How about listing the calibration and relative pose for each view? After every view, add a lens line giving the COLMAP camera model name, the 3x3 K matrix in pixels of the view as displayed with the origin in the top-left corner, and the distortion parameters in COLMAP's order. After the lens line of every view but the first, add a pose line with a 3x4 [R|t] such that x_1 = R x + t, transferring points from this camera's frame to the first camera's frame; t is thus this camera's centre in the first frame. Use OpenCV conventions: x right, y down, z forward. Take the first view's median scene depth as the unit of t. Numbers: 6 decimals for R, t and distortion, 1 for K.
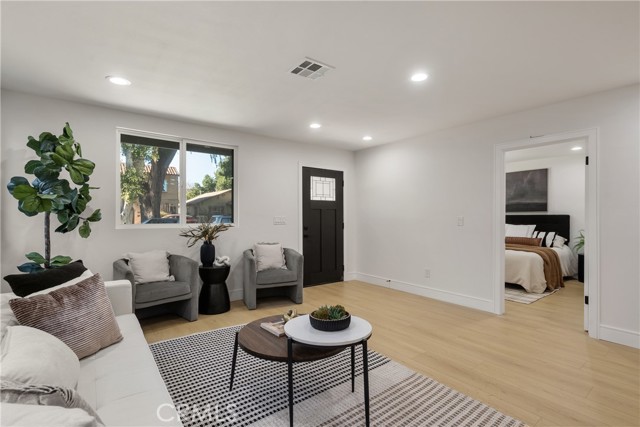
lens RADIAL K [[299.2, 0, 315.1], [0, 299.2, 213.8], [0, 0, 1]] dist [0.005755, 0.001800]
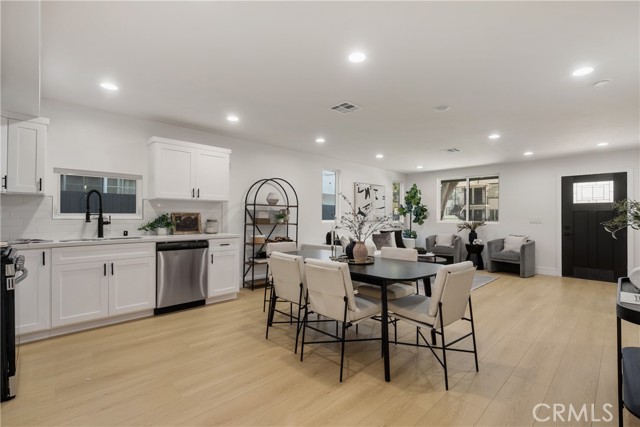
lens RADIAL K [[299.2, 0, 319.3], [0, 299.2, 216.3], [0, 0, 1]] dist [0.005755, 0.001800]
pose [[0.111598, -0.004017, -0.993745, 1.333709], [-0.000154, 0.999992, -0.004060, 0.010554], [0.993753, 0.000606, 0.111597, -0.142572]]
